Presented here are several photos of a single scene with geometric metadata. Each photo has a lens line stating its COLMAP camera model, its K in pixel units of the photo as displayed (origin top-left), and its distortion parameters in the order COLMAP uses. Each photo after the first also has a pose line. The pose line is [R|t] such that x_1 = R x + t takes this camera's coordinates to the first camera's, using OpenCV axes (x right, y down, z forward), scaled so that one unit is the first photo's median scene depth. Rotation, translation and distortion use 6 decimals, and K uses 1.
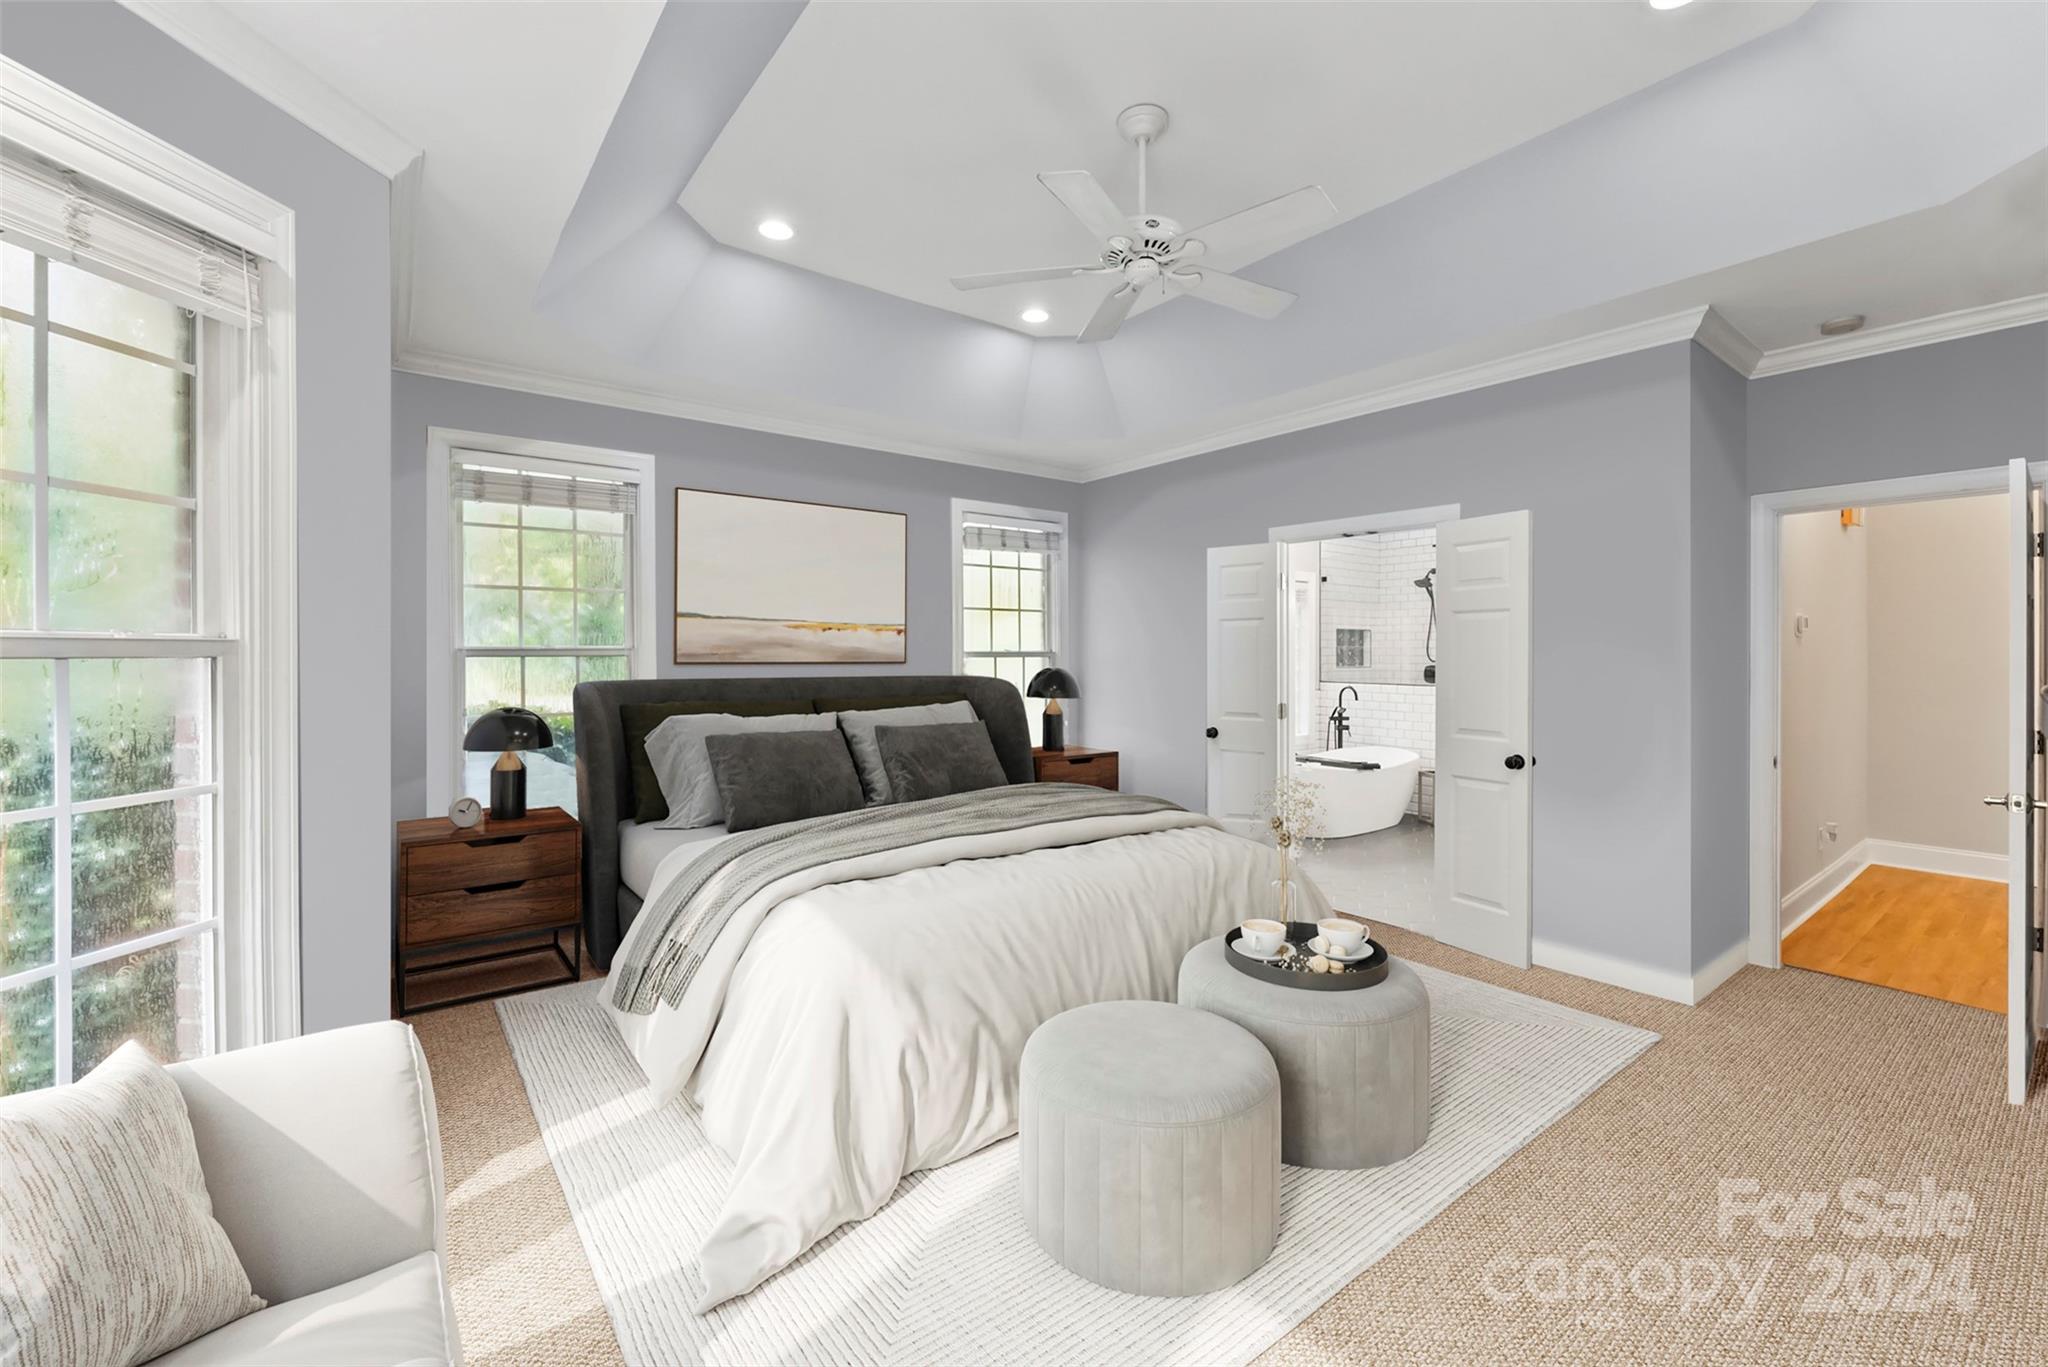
lens RADIAL K [[842.5, 0, 1024.7], [0, 842.5, 651.2], [0, 0, 1]] dist [-0.000463, -0.000040]
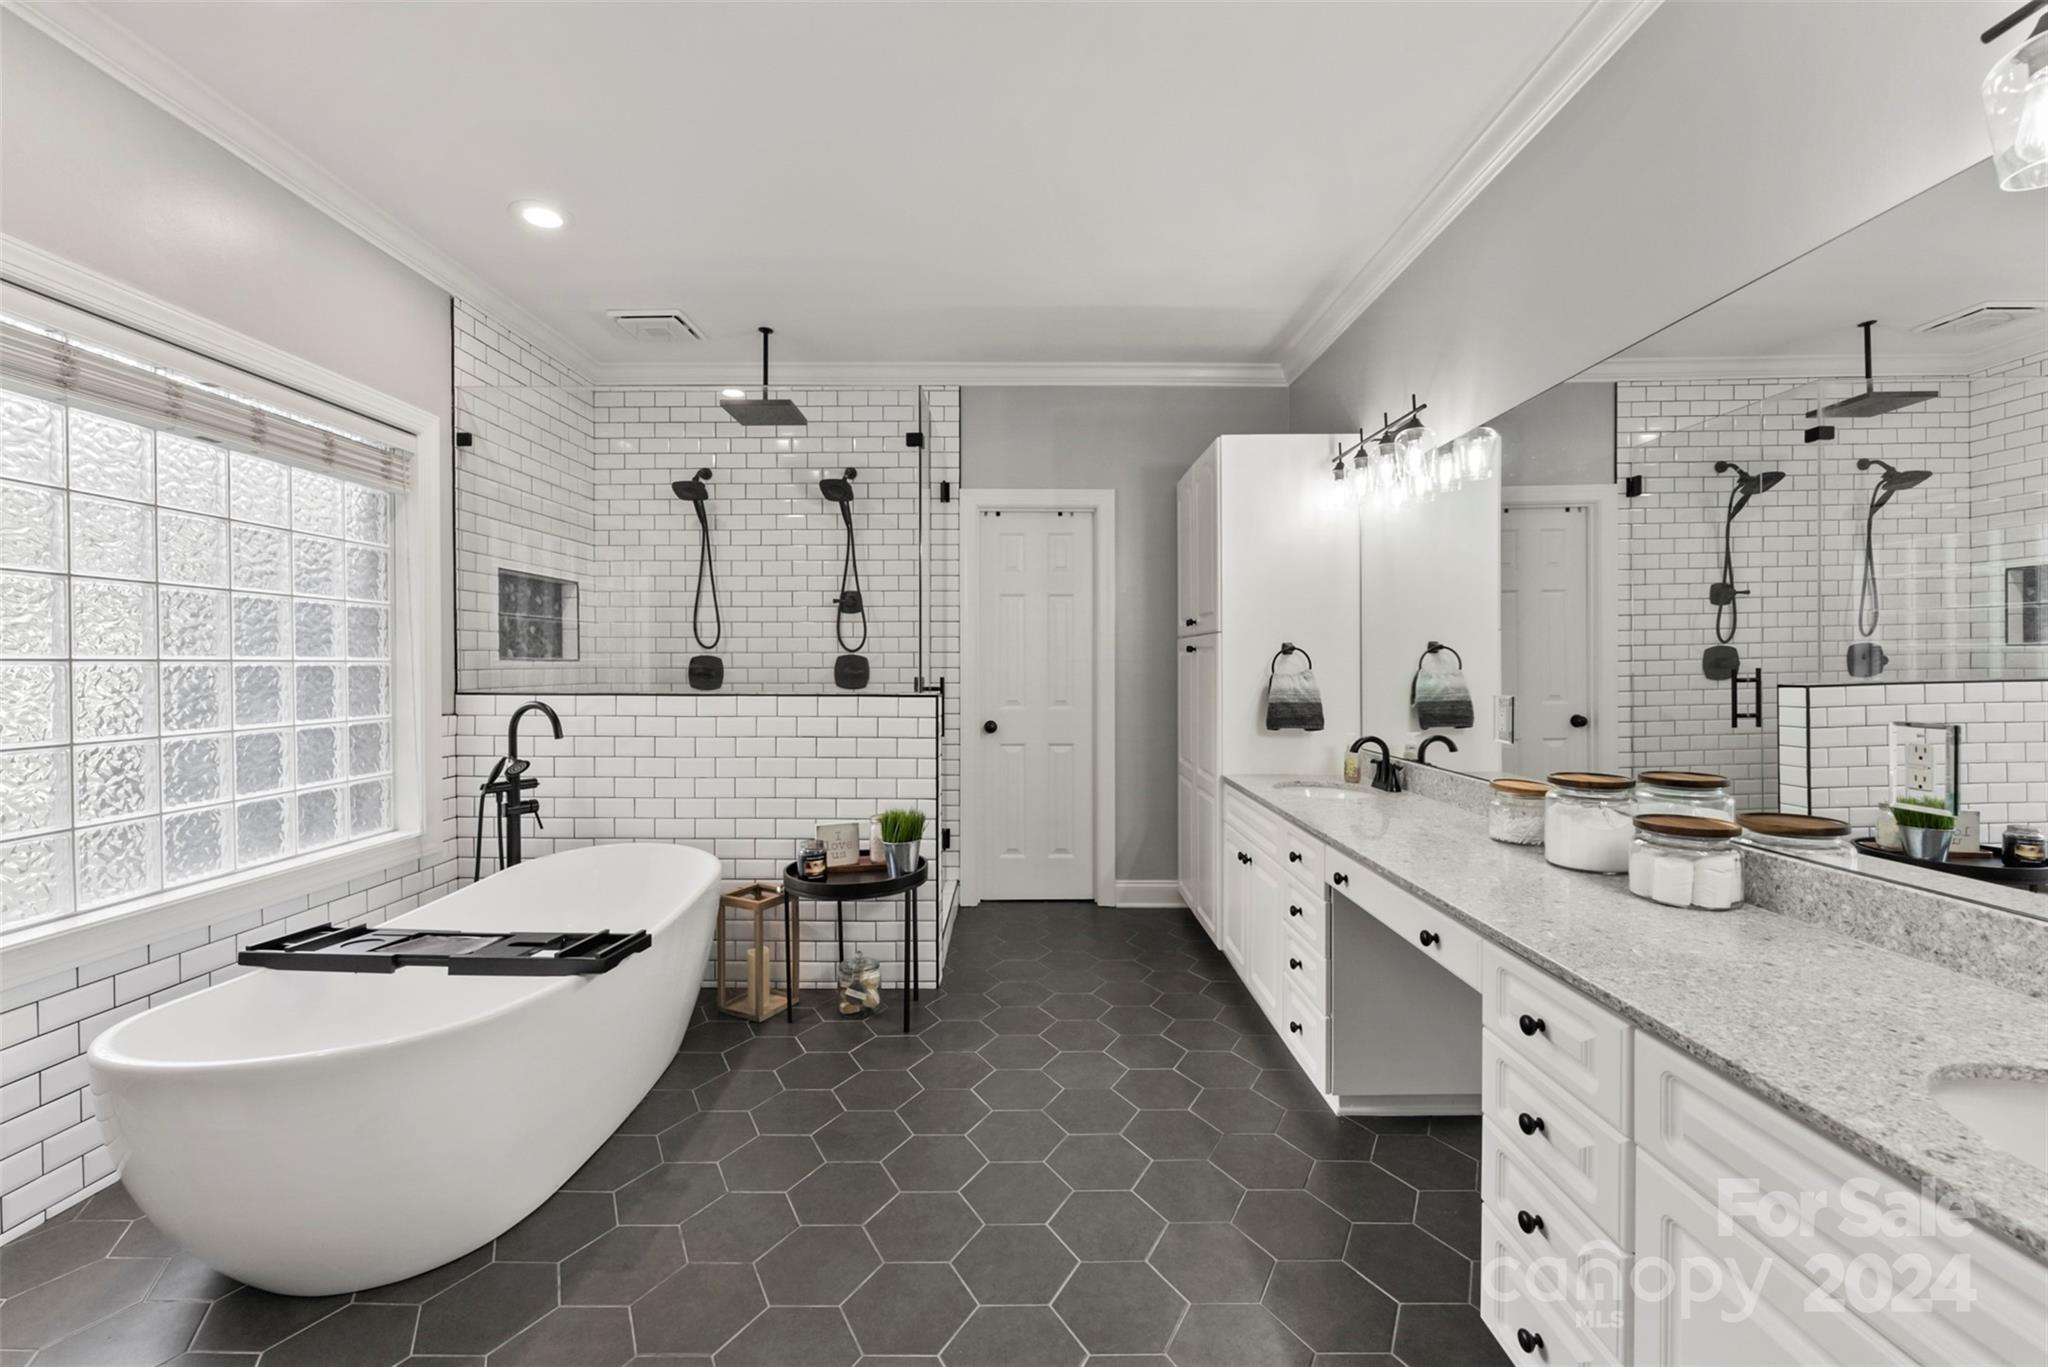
lens RADIAL K [[847.5, 0, 1024.0], [0, 847.5, 683.5], [0, 0, 1]] dist [-0.000792, -0.000154]
pose [[0.613382, -0.018418, 0.789571, 0.196079], [-0.002231, 0.999684, 0.025053, 0.020357], [-0.789783, -0.017128, 0.613147, 0.533521]]
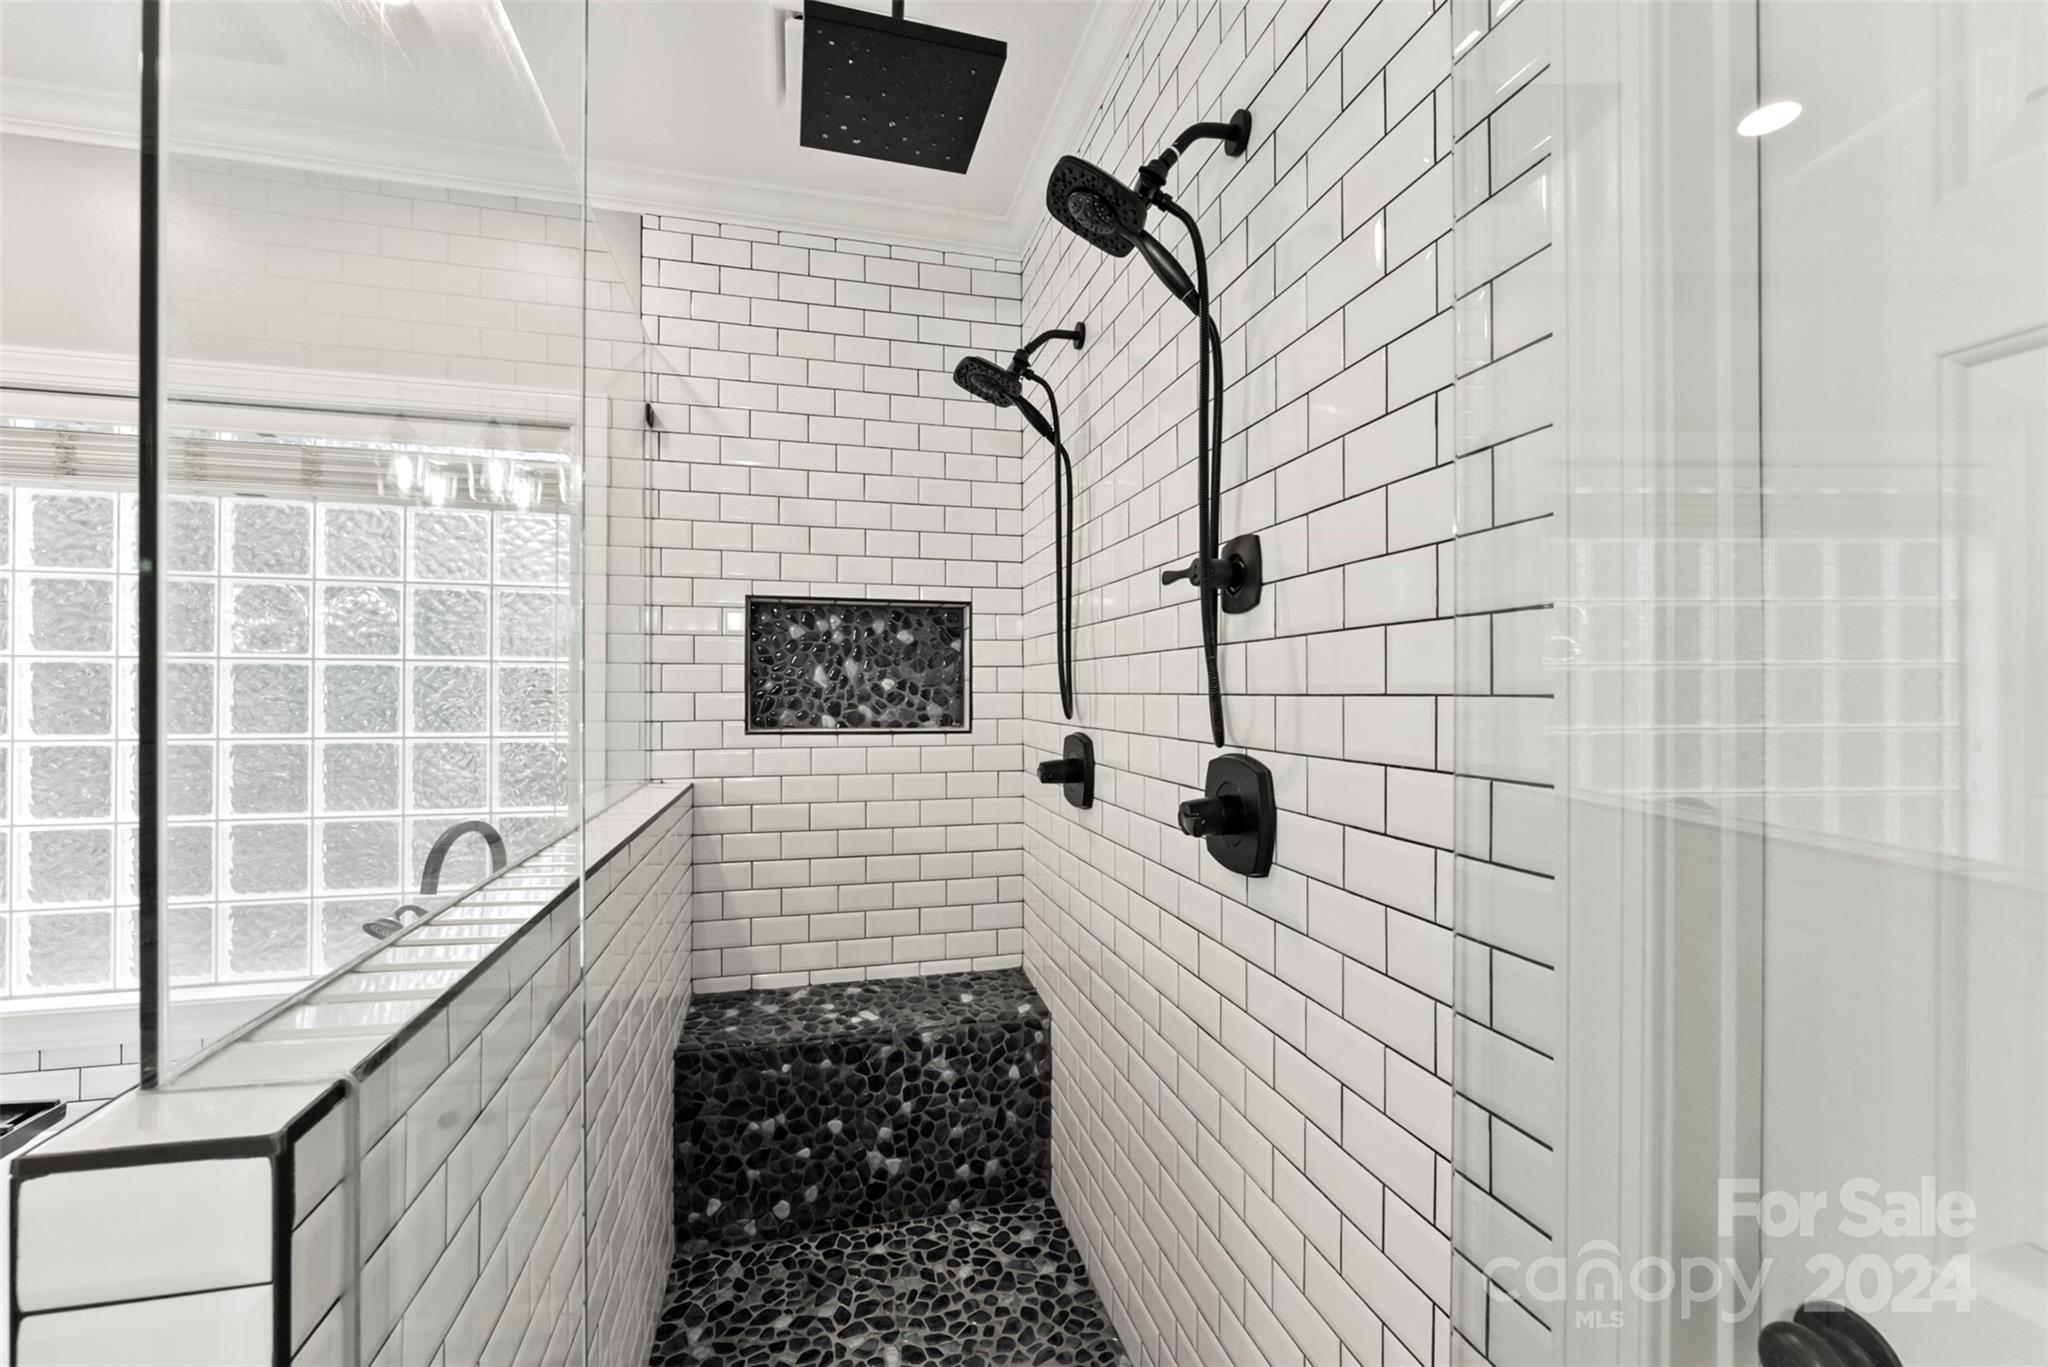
lens RADIAL K [[847.5, 0, 1024.0], [0, 847.5, 683.5], [0, 0, 1]] dist [-0.000792, -0.000154]
pose [[0.915852, 0.001685, -0.401513, 0.576061], [-0.004844, 0.999965, -0.006851, 0.003912], [0.401487, 0.008220, 0.915828, 0.788383]]
